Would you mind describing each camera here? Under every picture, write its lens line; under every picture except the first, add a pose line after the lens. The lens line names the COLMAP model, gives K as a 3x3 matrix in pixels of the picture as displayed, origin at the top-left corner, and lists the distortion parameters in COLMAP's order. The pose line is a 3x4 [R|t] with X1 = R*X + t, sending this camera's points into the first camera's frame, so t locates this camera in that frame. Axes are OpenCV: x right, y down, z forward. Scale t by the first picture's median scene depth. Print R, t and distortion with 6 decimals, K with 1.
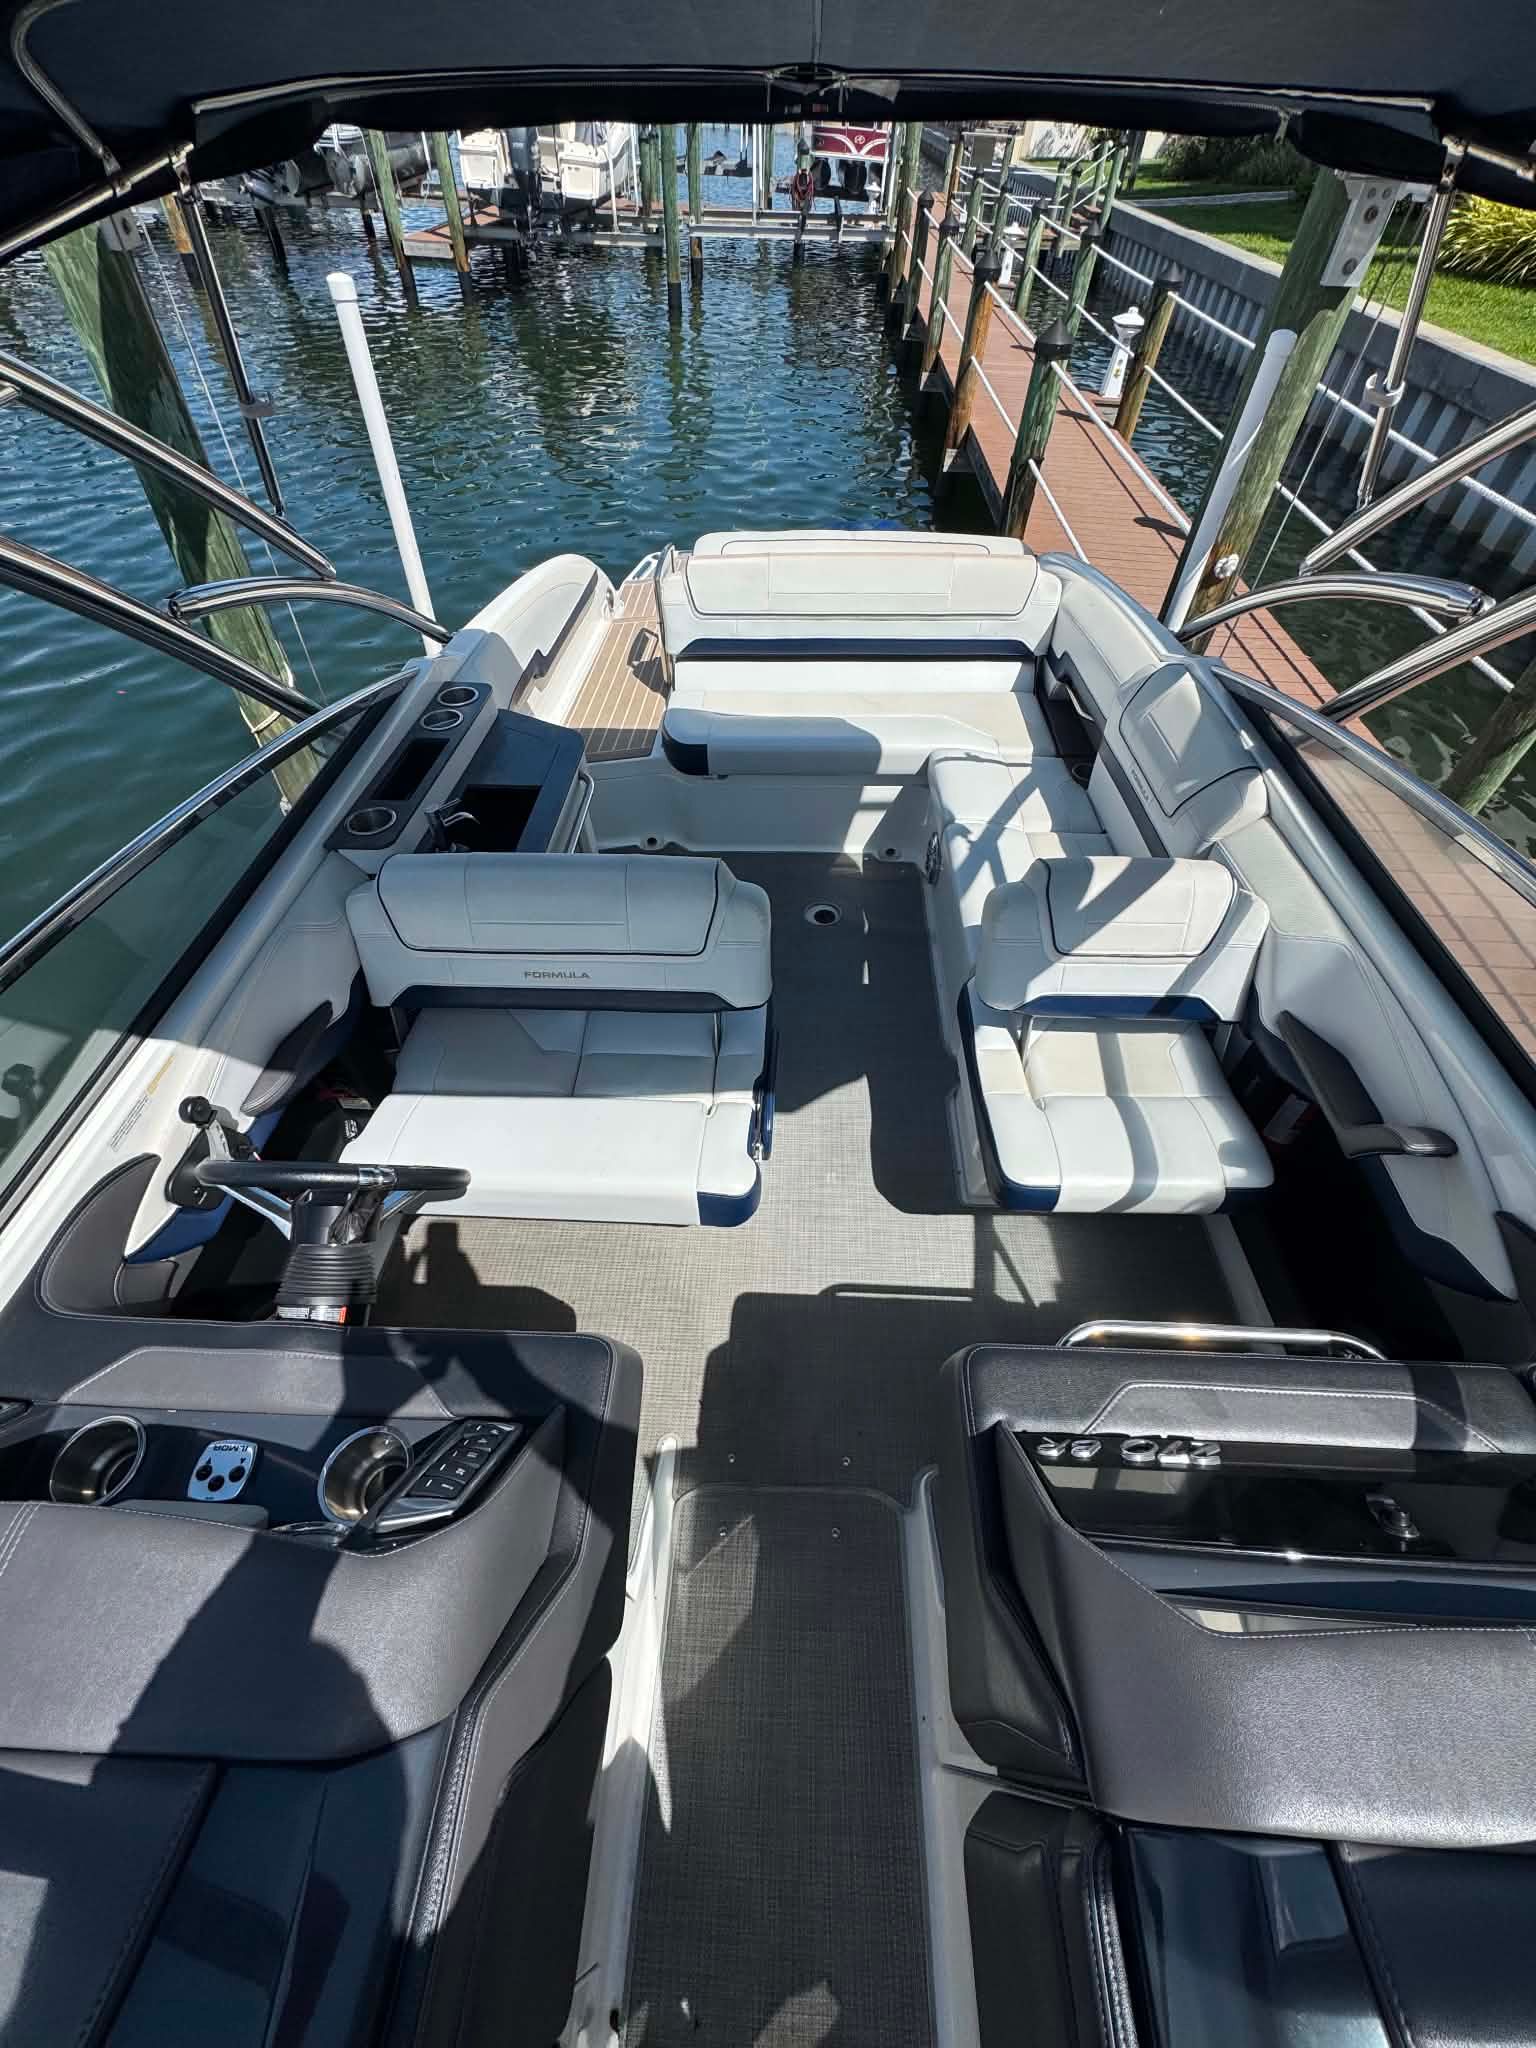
lens RADIAL K [[830.9, 0, 775.5], [0, 830.9, 1037.2], [0, 0, 1]] dist [-0.002250, 0.000437]
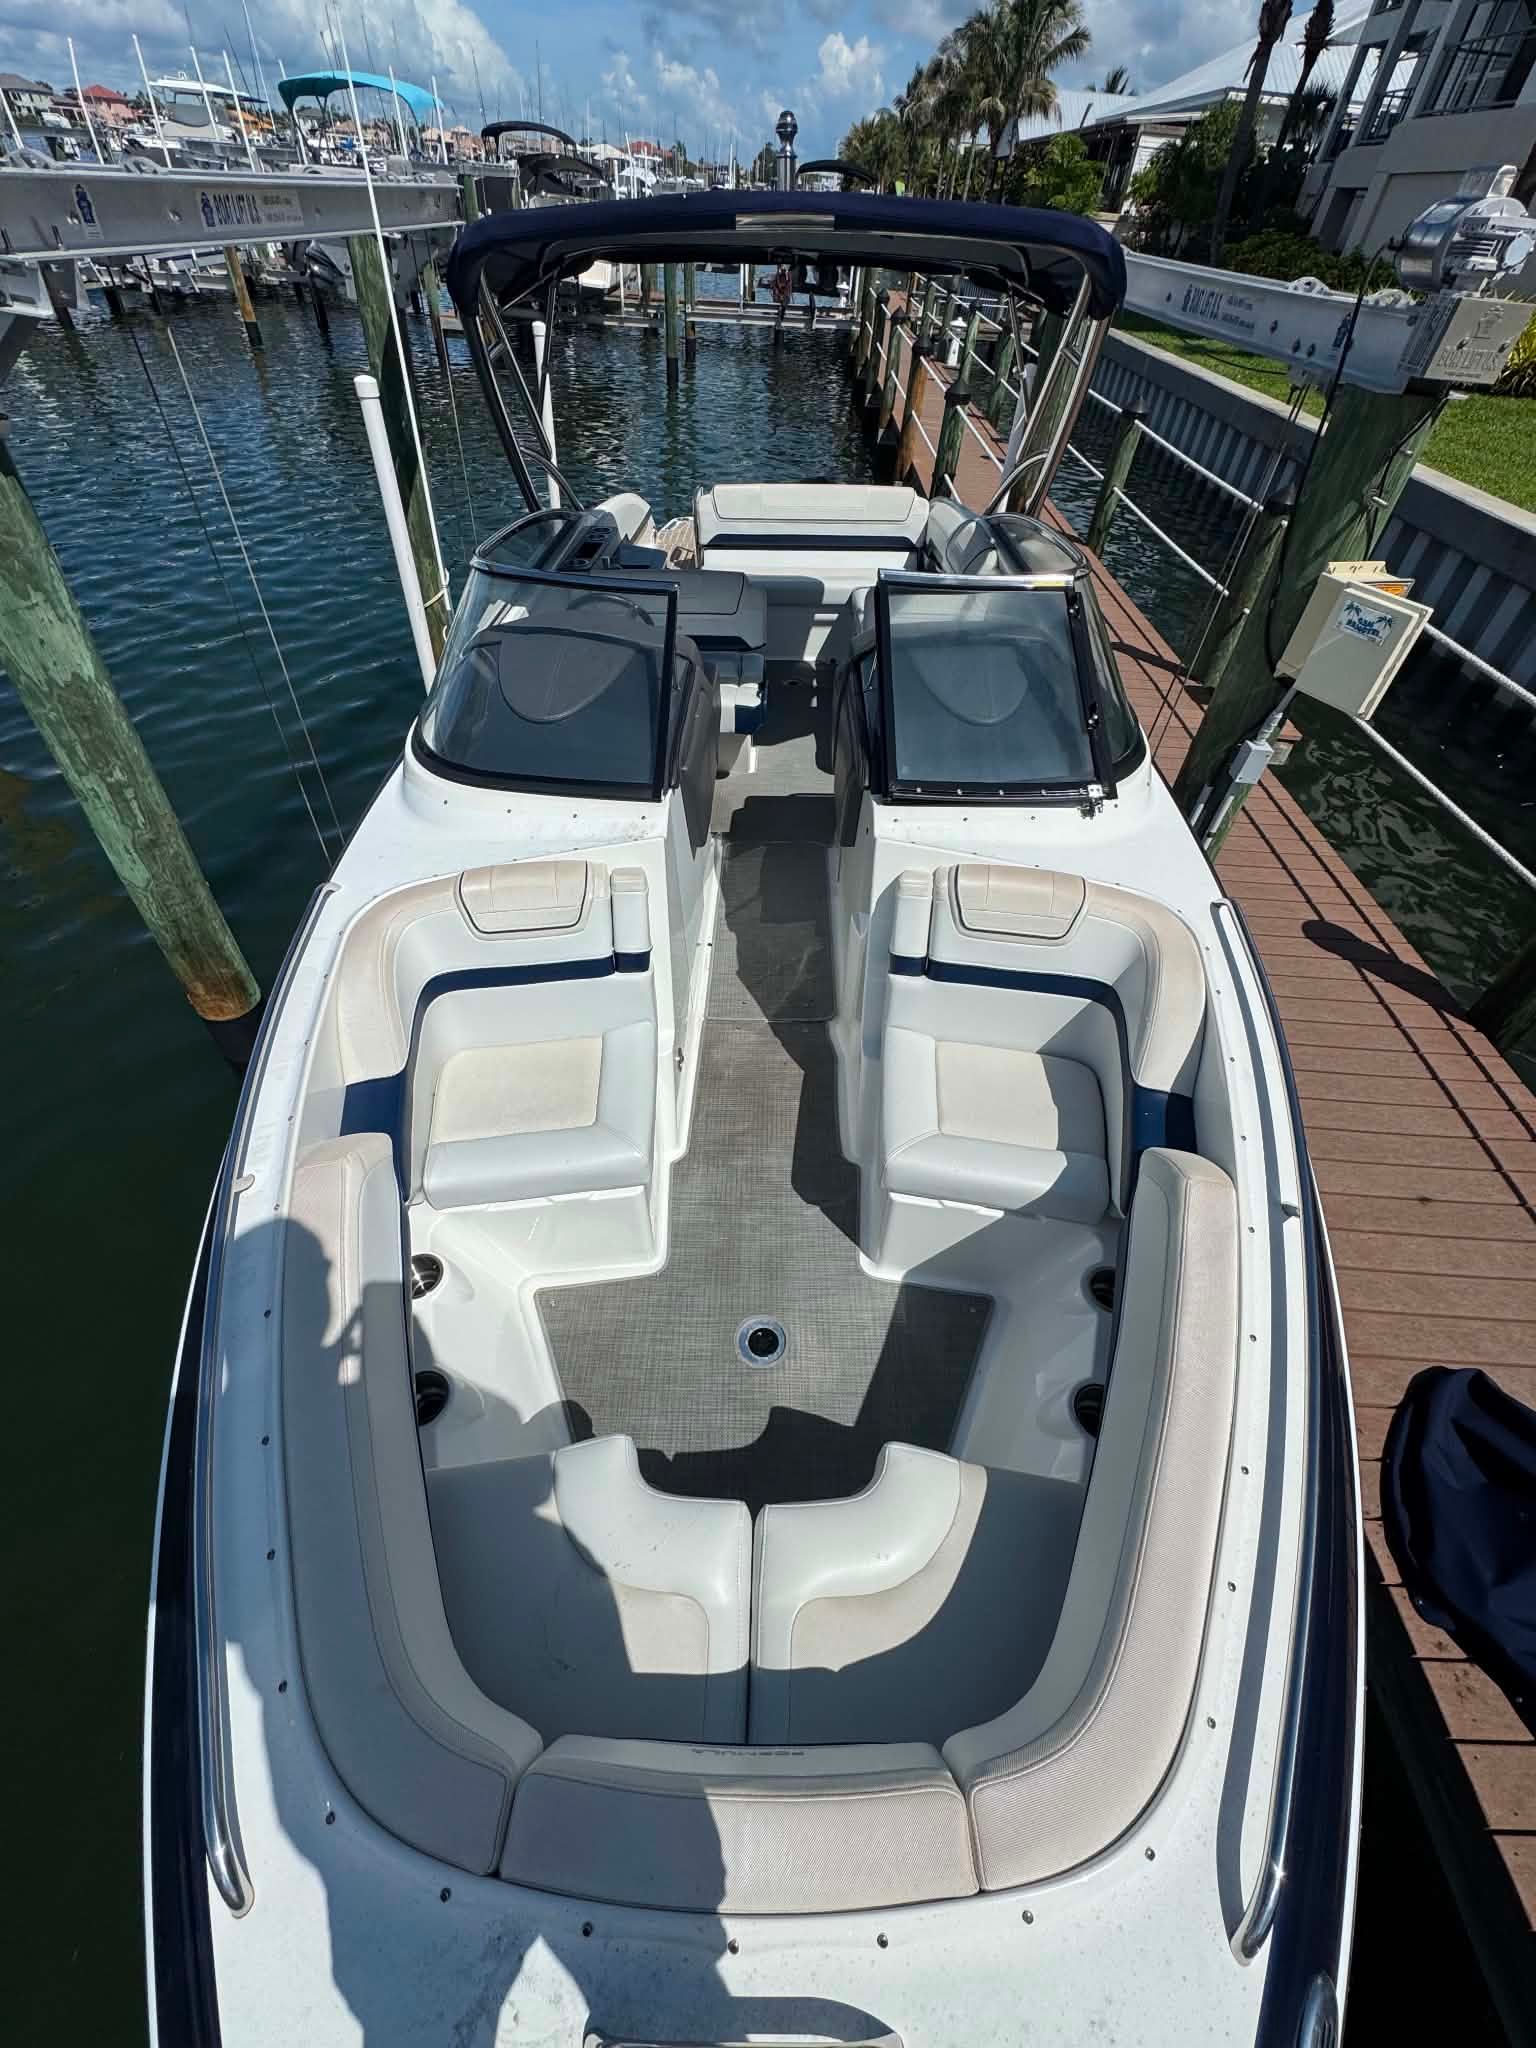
lens RADIAL K [[830.9, 0, 773.1], [0, 830.9, 1022.8], [0, 0, 1]] dist [-0.002250, 0.000437]
pose [[0.999648, 0.006761, 0.025637, -0.003509], [-0.004971, 0.997586, -0.069260, 0.115235], [-0.026043, 0.069108, 0.997269, -0.113800]]
